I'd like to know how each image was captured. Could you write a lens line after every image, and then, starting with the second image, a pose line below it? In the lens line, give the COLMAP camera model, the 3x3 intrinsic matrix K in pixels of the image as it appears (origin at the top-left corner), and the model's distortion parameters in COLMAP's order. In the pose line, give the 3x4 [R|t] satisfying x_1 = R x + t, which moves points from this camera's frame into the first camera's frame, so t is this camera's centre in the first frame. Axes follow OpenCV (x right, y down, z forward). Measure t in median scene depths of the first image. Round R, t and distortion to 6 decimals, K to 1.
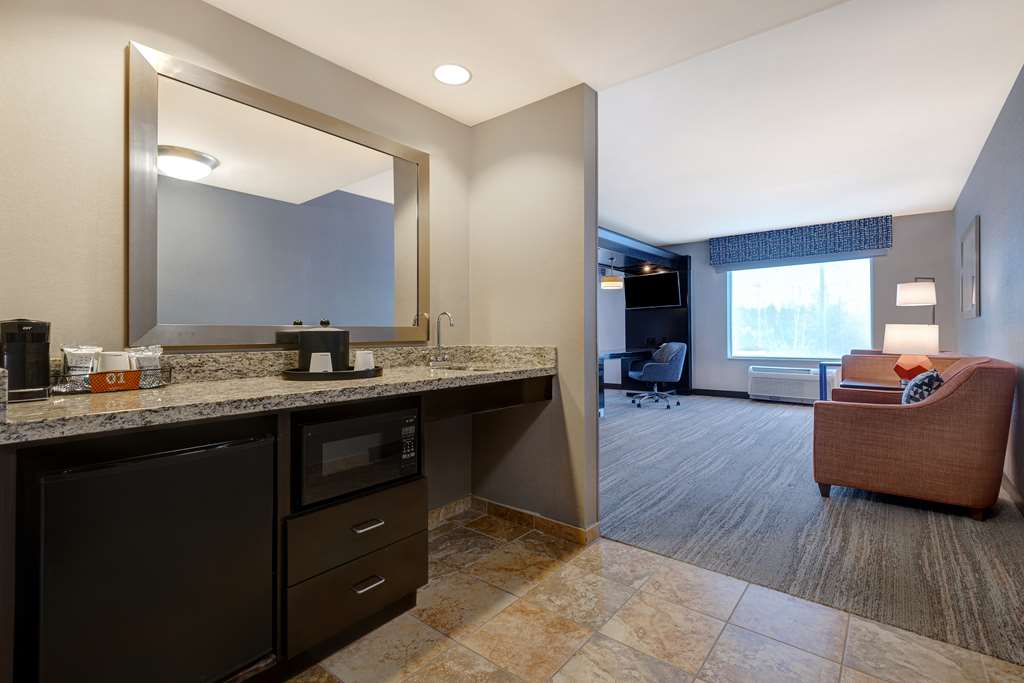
lens RADIAL K [[461.3, 0, 514.0], [0, 461.3, 335.7], [0, 0, 1]] dist [-0.004109, -0.000067]
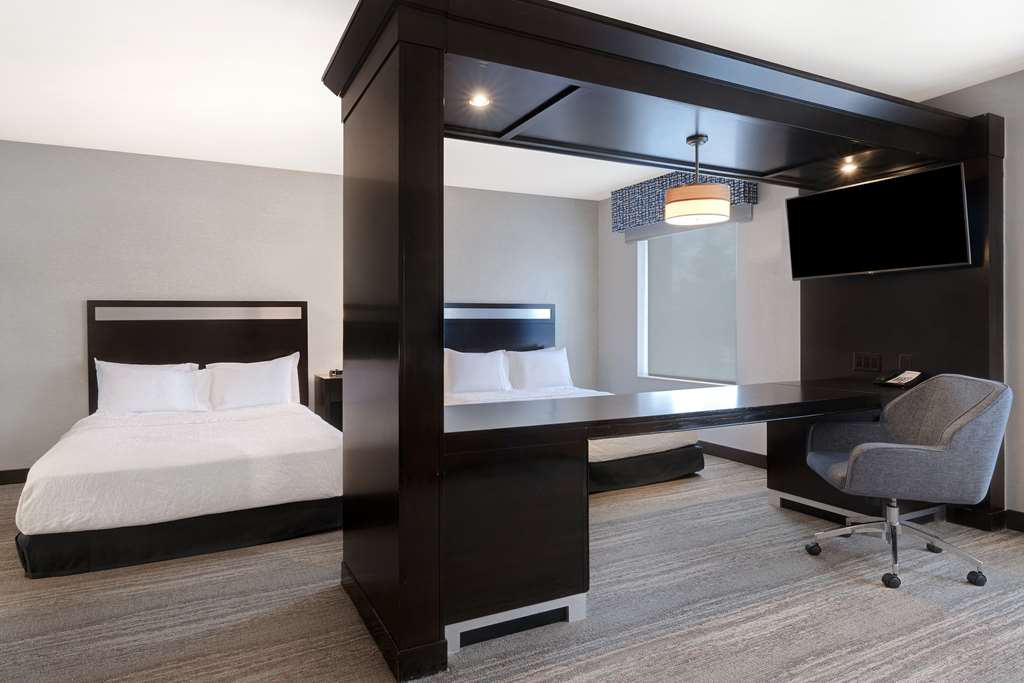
lens RADIAL K [[585.1, 0, 475.8], [0, 585.1, 325.7], [0, 0, 1]] dist [-0.001242, -0.001381]
pose [[0.905580, 0.002664, -0.424167, 0.248950], [-0.002283, 0.999996, 0.001406, -0.021564], [0.424169, -0.000305, 0.905583, 0.518830]]
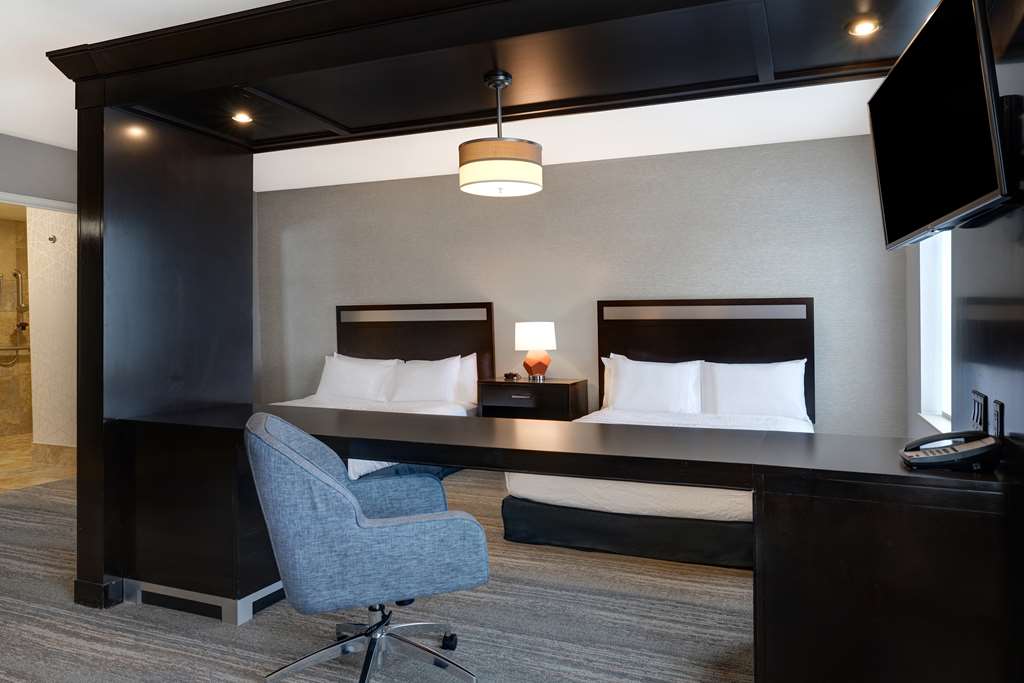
lens RADIAL K [[674.6, 0, 555.3], [0, 674.6, 359.6], [0, 0, 1]] dist [-0.008563, 0.007501]
pose [[0.317561, 0.057568, -0.946489, 0.592380], [-0.009144, 0.998295, 0.057651, -0.029774], [0.948194, -0.009653, 0.317545, 0.919035]]
